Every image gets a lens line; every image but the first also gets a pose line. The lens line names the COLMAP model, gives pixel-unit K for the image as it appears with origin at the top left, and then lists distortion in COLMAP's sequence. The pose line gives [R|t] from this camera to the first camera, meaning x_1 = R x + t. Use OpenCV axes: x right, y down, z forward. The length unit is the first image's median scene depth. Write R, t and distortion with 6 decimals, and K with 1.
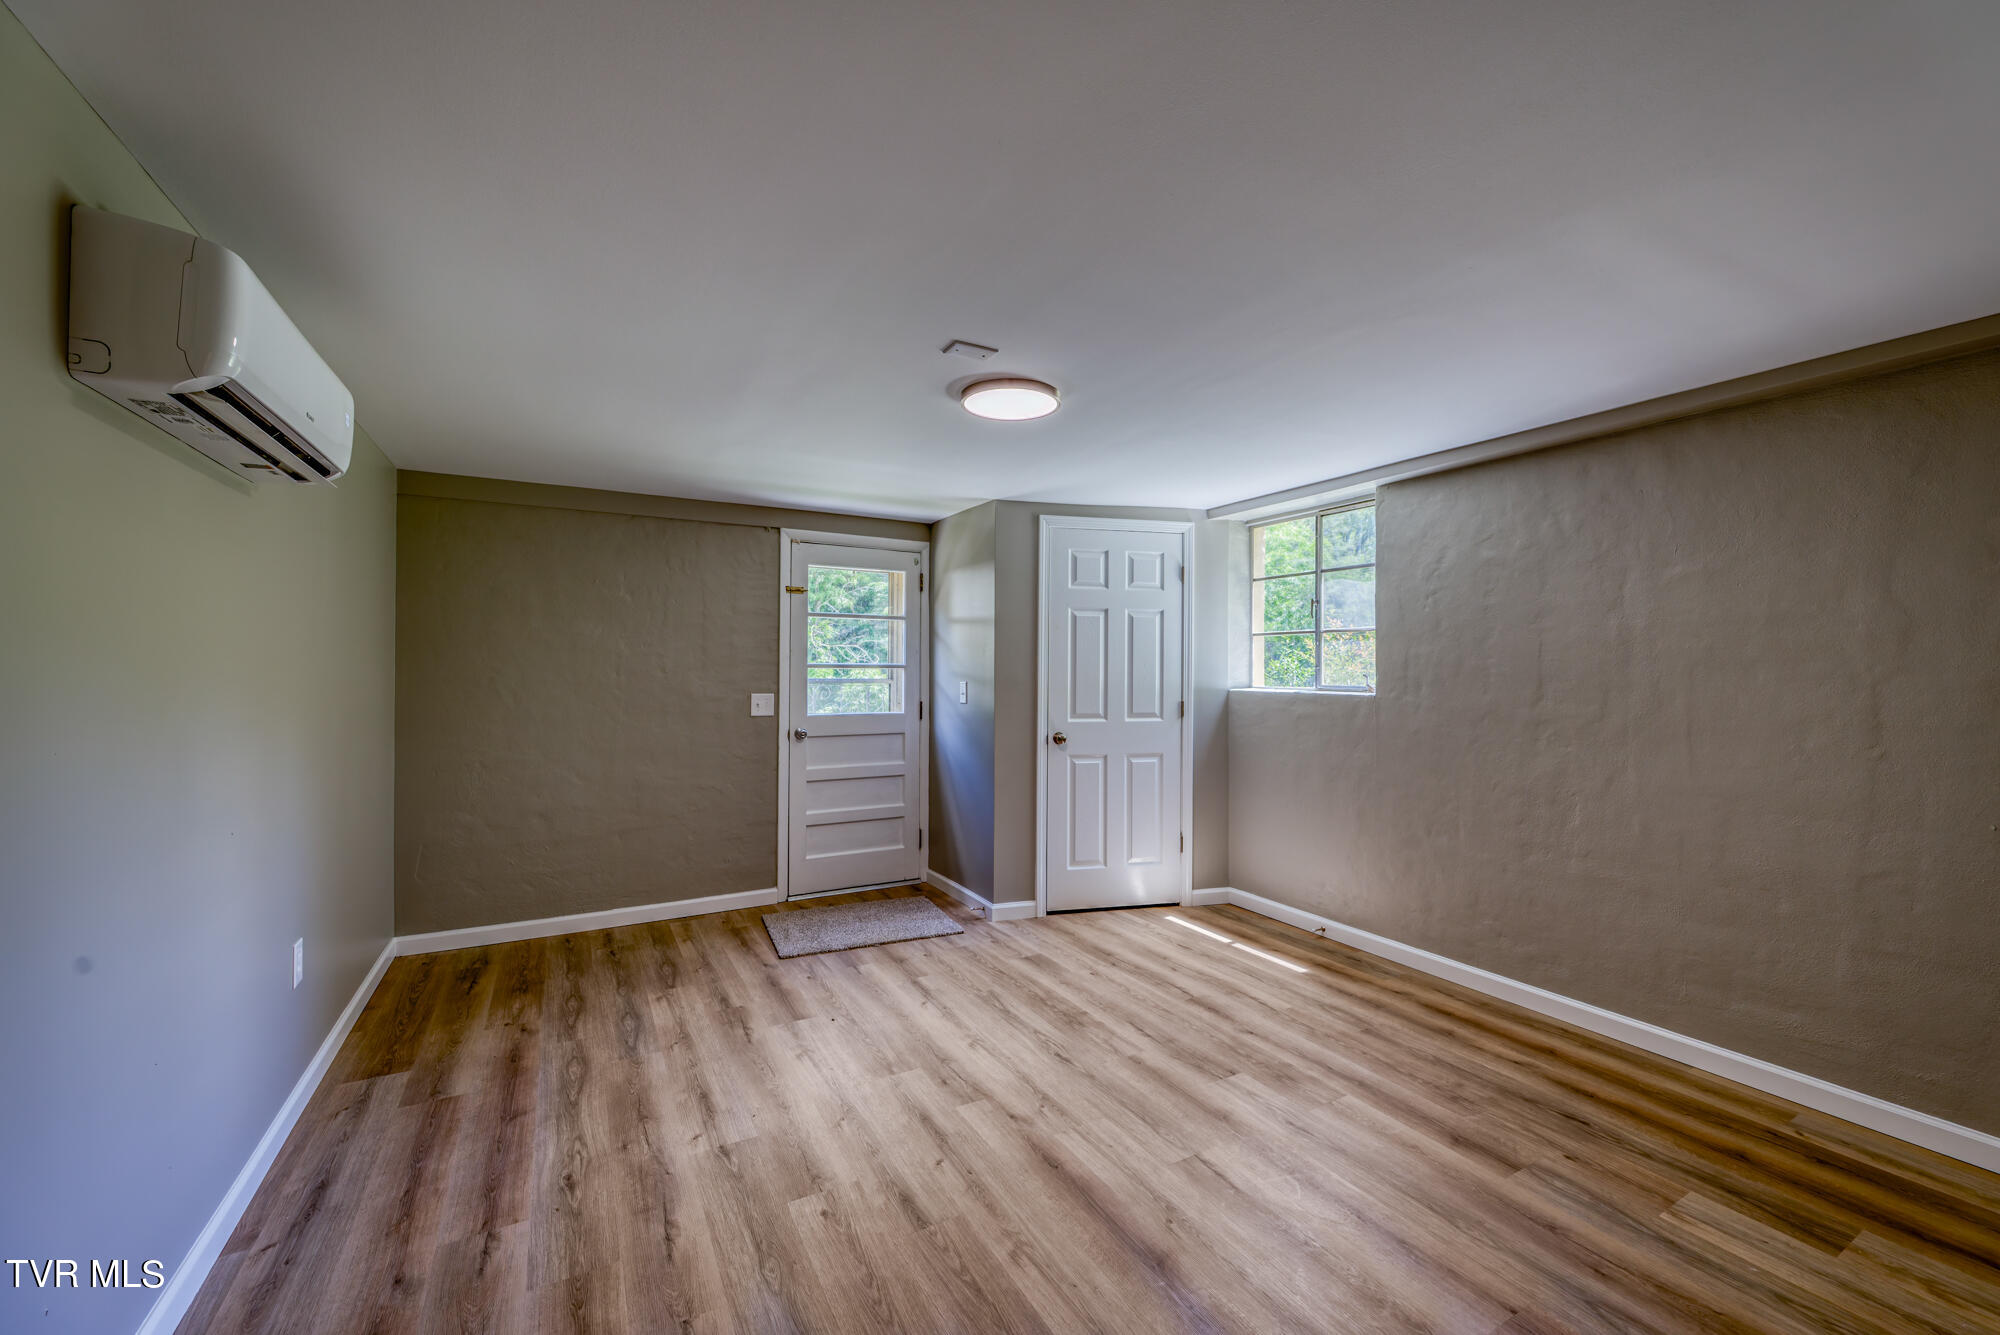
lens RADIAL K [[779.4, 0, 1002.2], [0, 779.4, 661.9], [0, 0, 1]] dist [-0.001392, -0.000870]
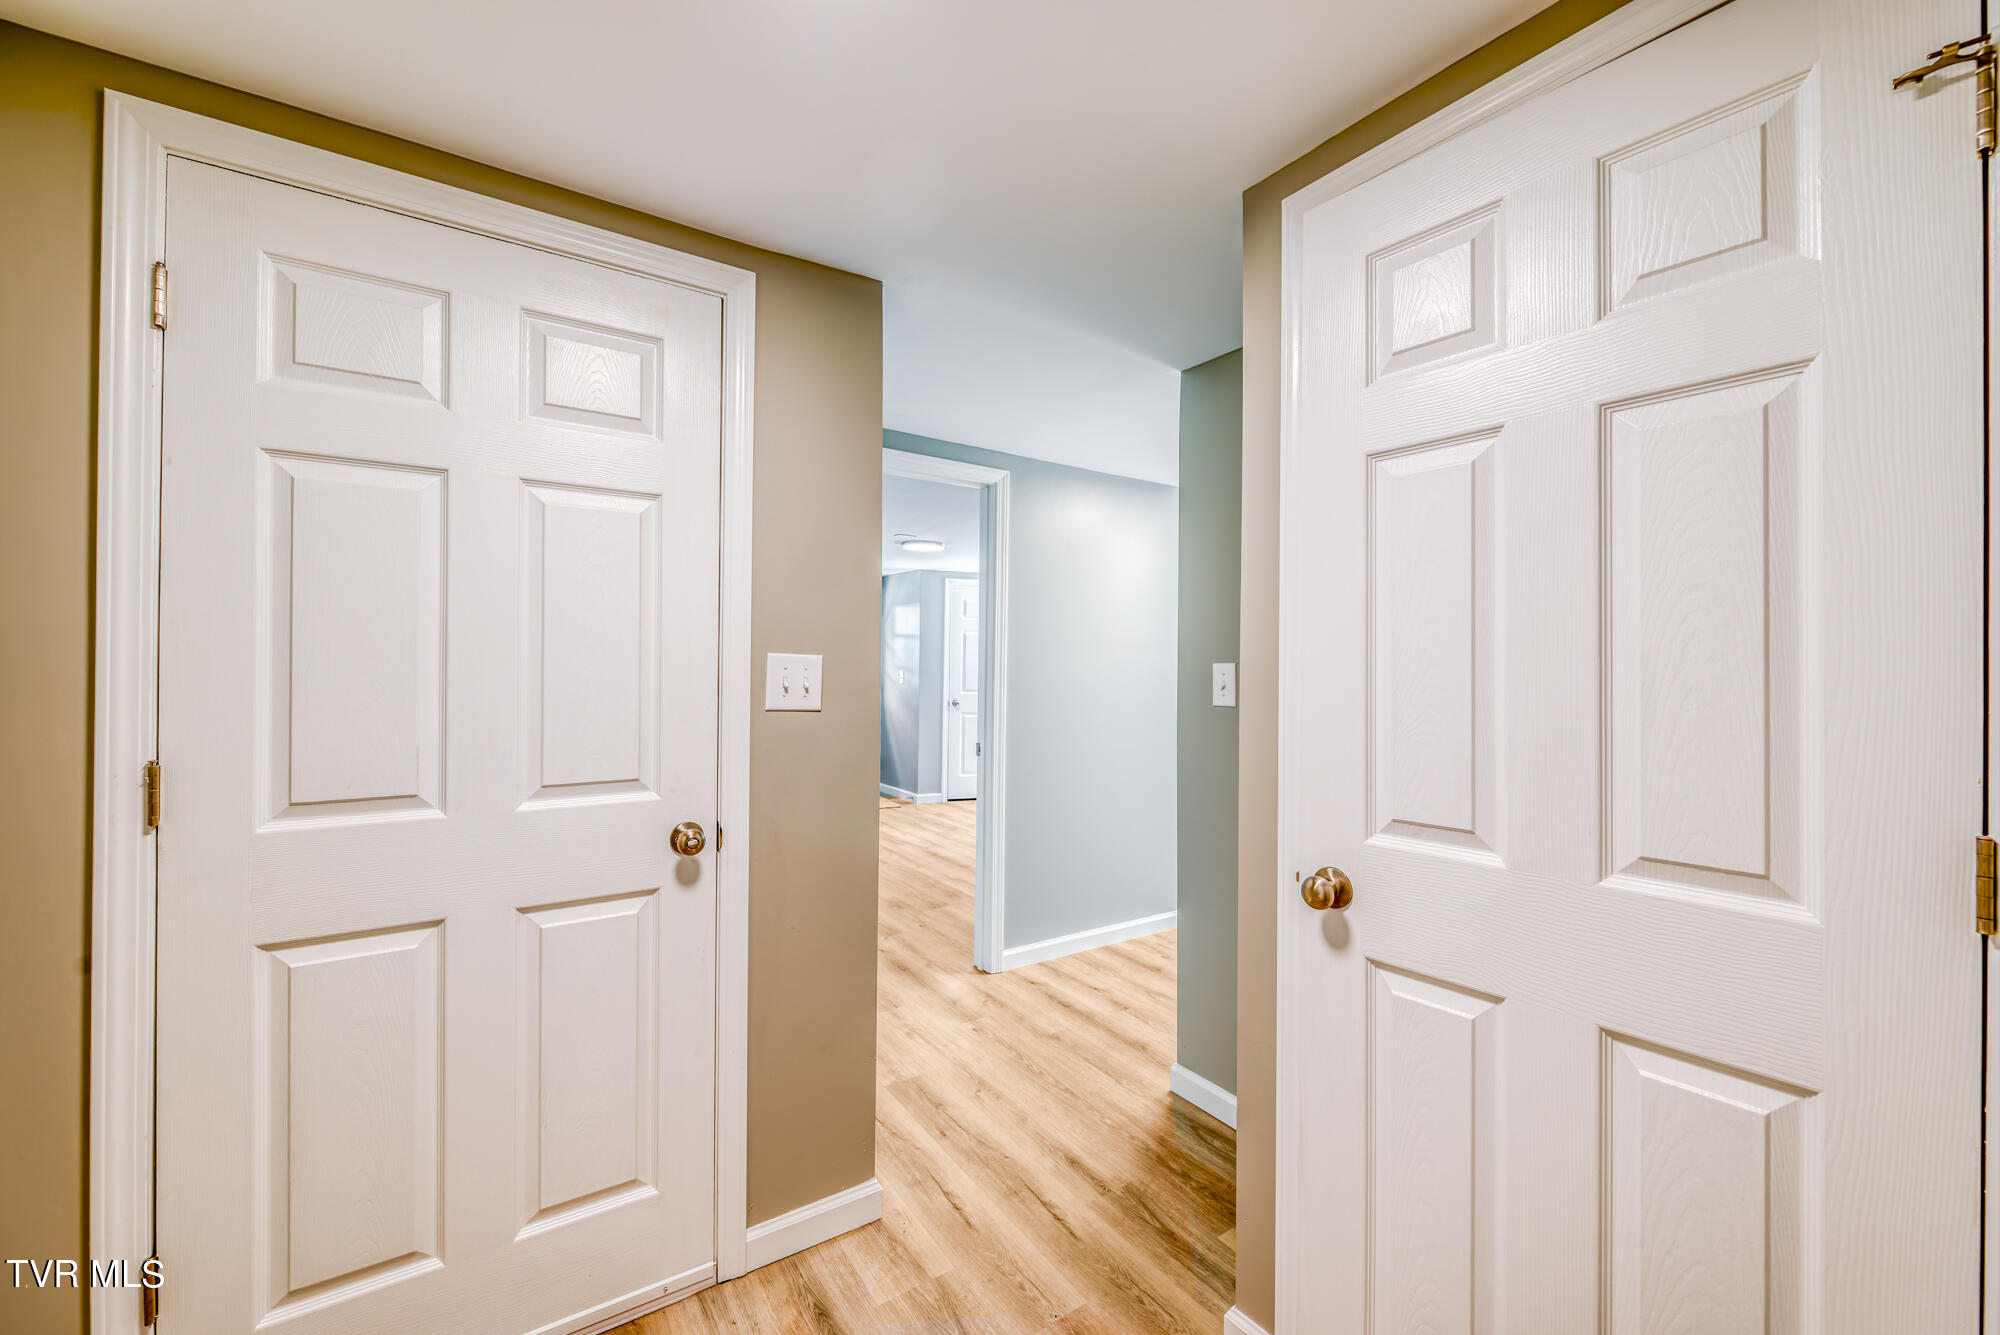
lens RADIAL K [[779.4, 0, 1002.2], [0, 779.4, 661.9], [0, 0, 1]] dist [-0.001392, -0.000870]
pose [[0.997020, 0.005796, 0.076920, 0.042230], [-0.006486, 0.999941, 0.008722, -0.012517], [-0.076865, -0.009195, 0.996999, -0.791322]]
